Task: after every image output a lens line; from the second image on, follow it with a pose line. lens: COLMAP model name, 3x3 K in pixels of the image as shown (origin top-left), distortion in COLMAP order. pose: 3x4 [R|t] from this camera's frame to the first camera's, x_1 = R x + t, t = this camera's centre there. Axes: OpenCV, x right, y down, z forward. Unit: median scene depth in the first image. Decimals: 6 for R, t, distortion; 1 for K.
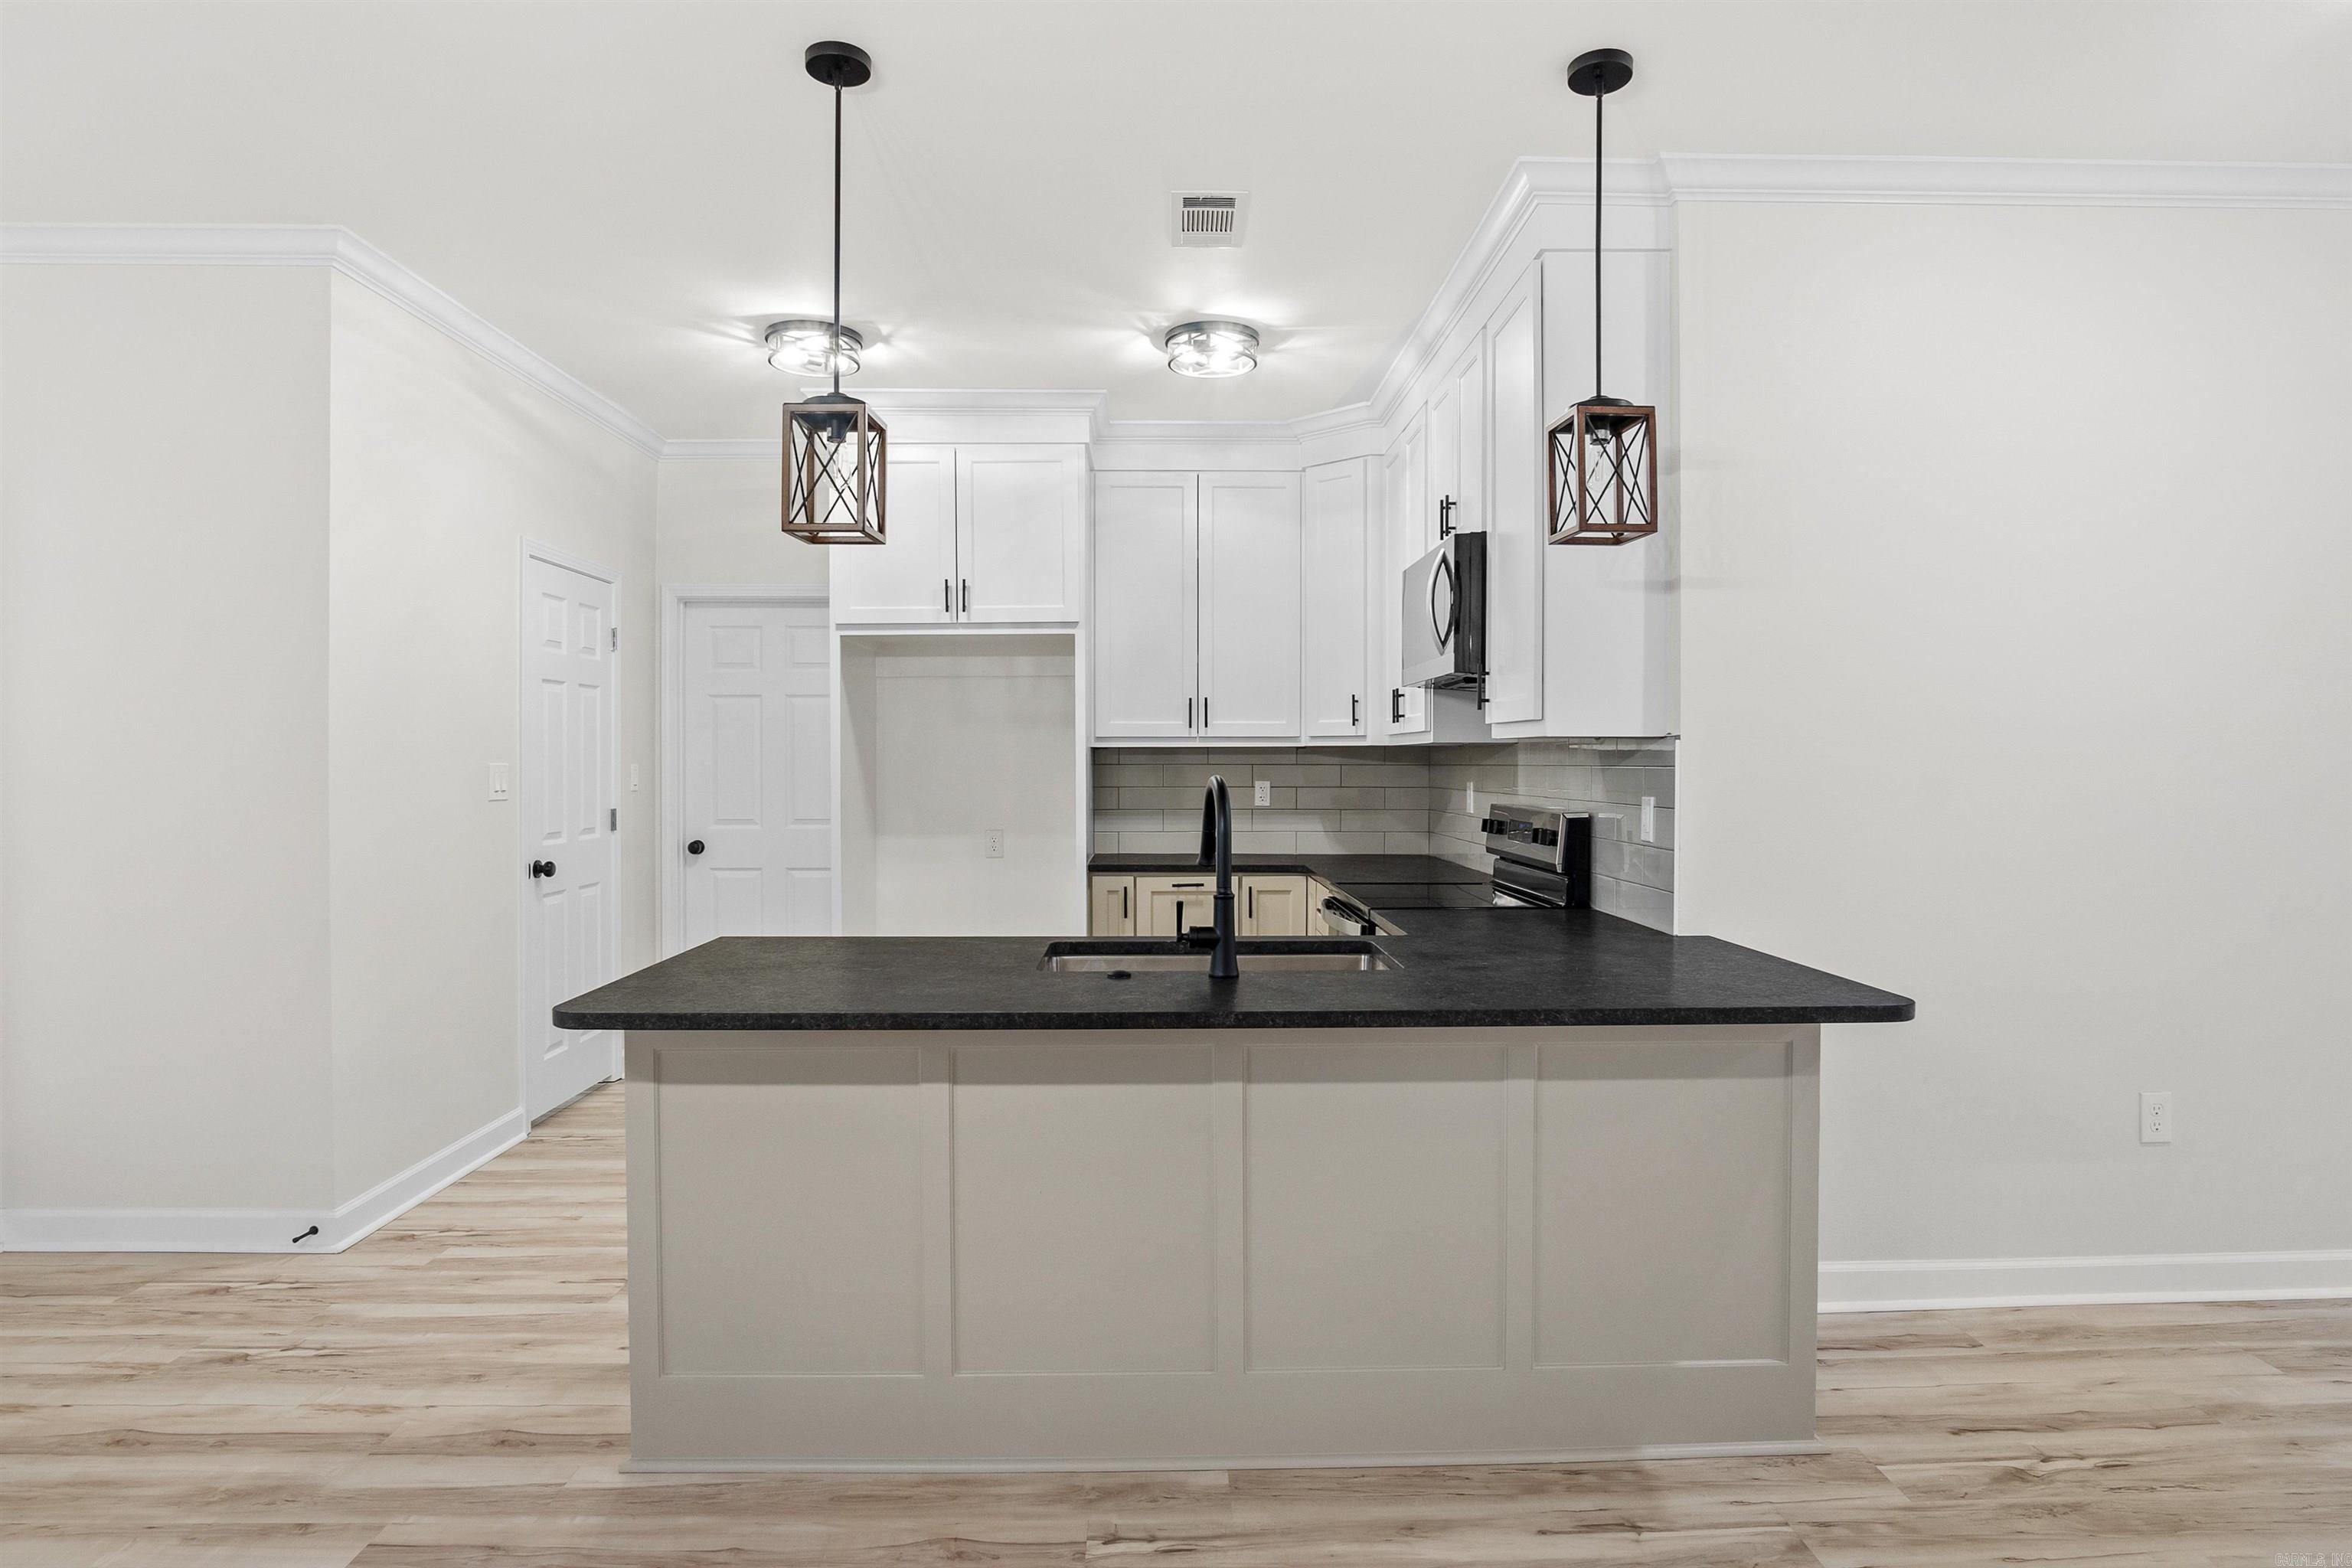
lens RADIAL K [[1278.7, 0, 1179.1], [0, 1278.7, 779.3], [0, 0, 1]] dist [-0.037847, 0.010729]
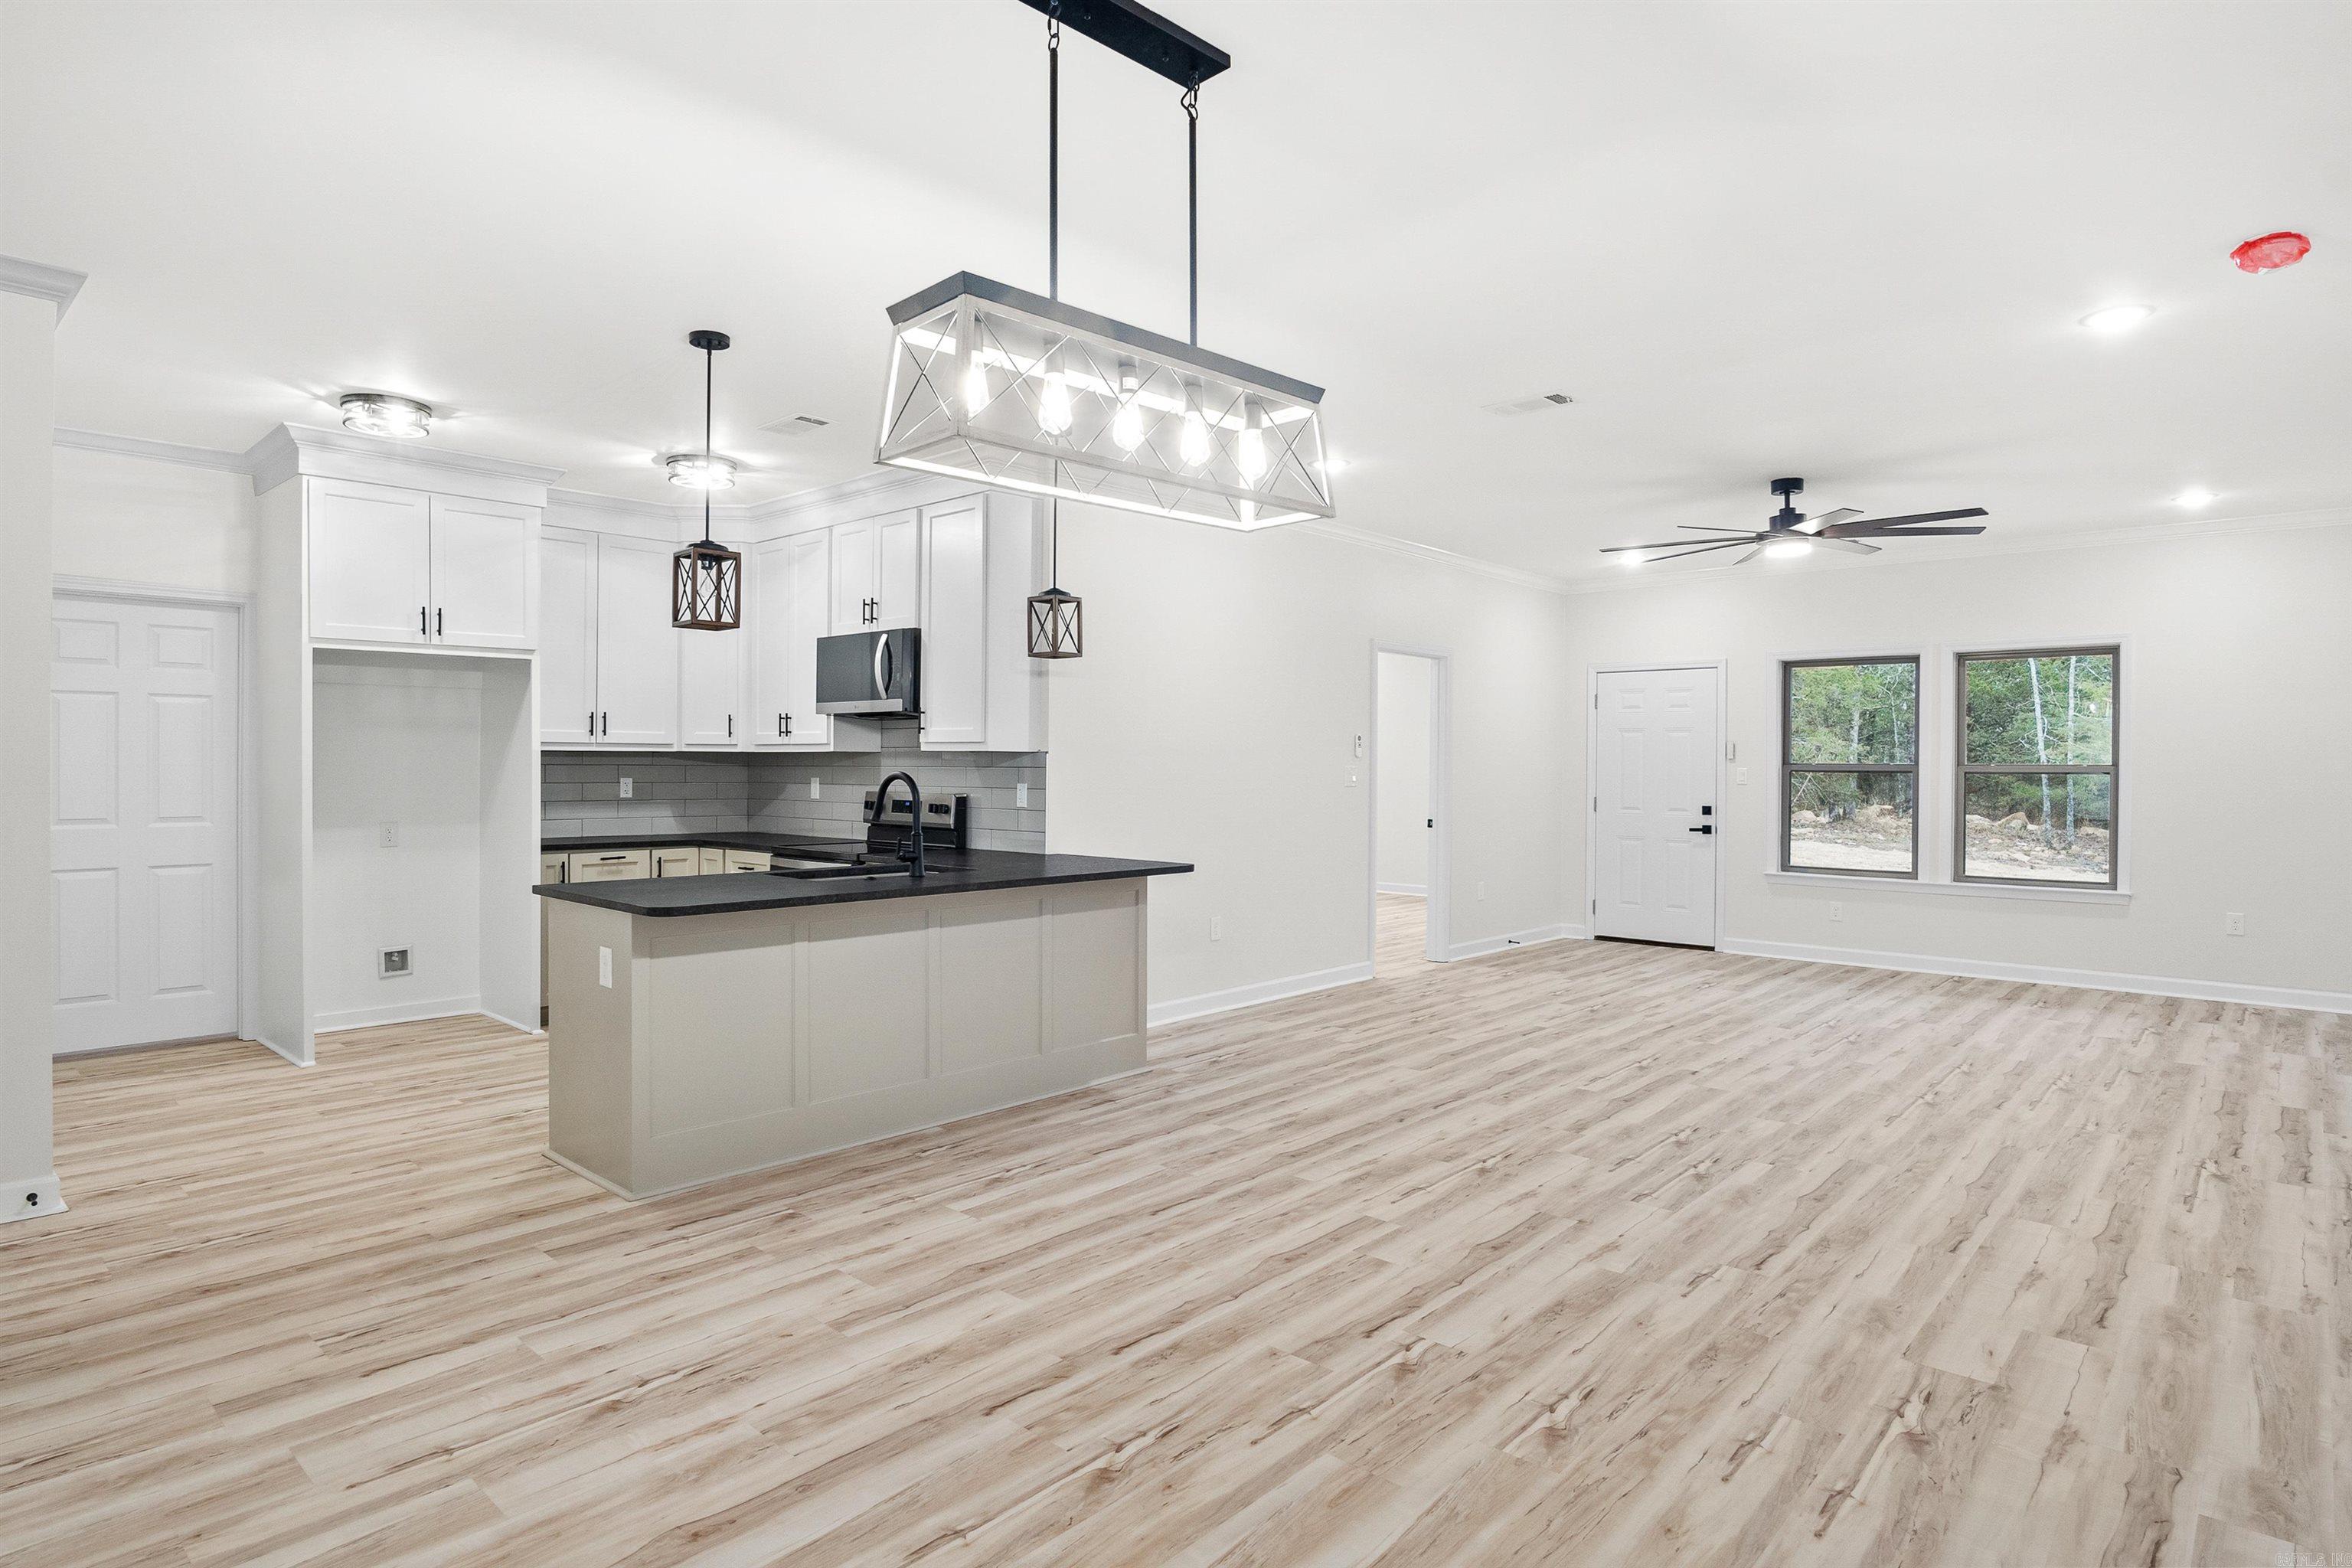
lens RADIAL K [[1278.7, 0, 1190.1], [0, 1278.7, 759.0], [0, 0, 1]] dist [-0.037847, 0.010729]
pose [[0.687745, 0.007409, 0.725914, -0.845994], [0.004832, 0.999879, -0.014784, 0.007151], [-0.725936, 0.013675, 0.687626, -0.485197]]
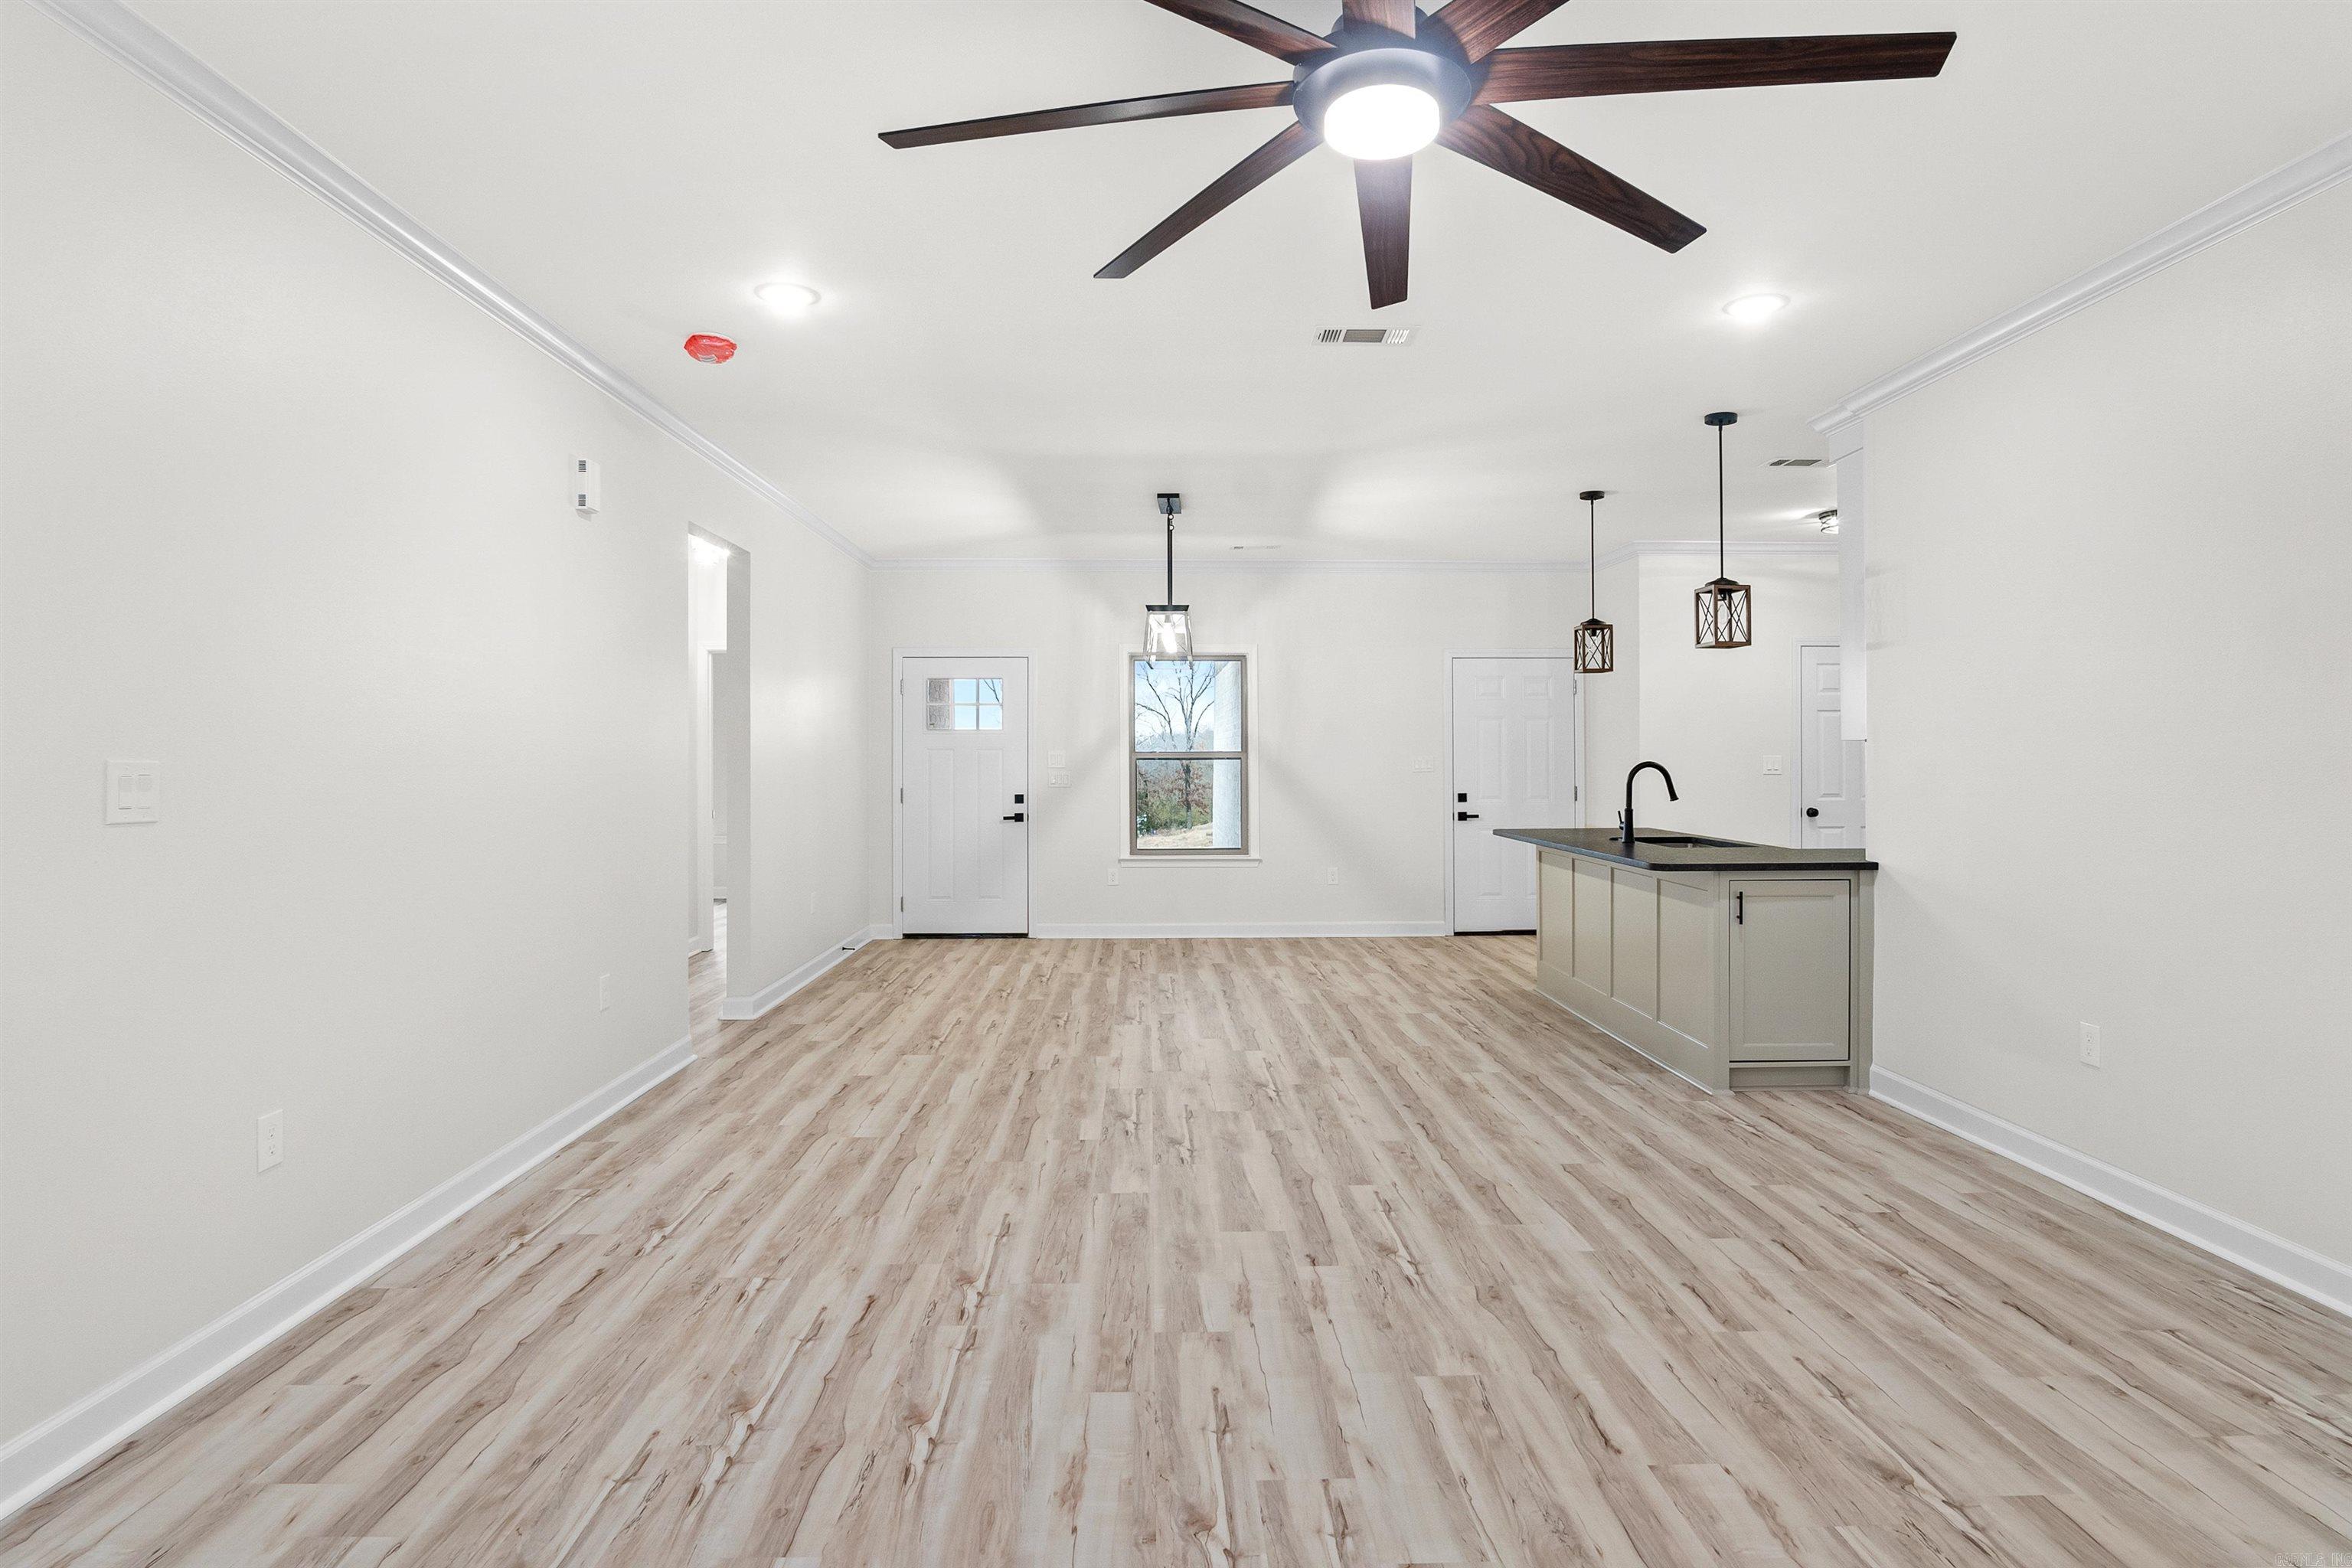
lens RADIAL K [[1278.7, 0, 1172.2], [0, 1278.7, 767.1], [0, 0, 1]] dist [-0.037847, 0.010729]
pose [[-0.006347, 0.007662, -0.999951, 1.961757], [-0.010524, 0.999915, 0.007729, -0.002162], [0.999924, 0.010572, -0.006266, 0.100463]]
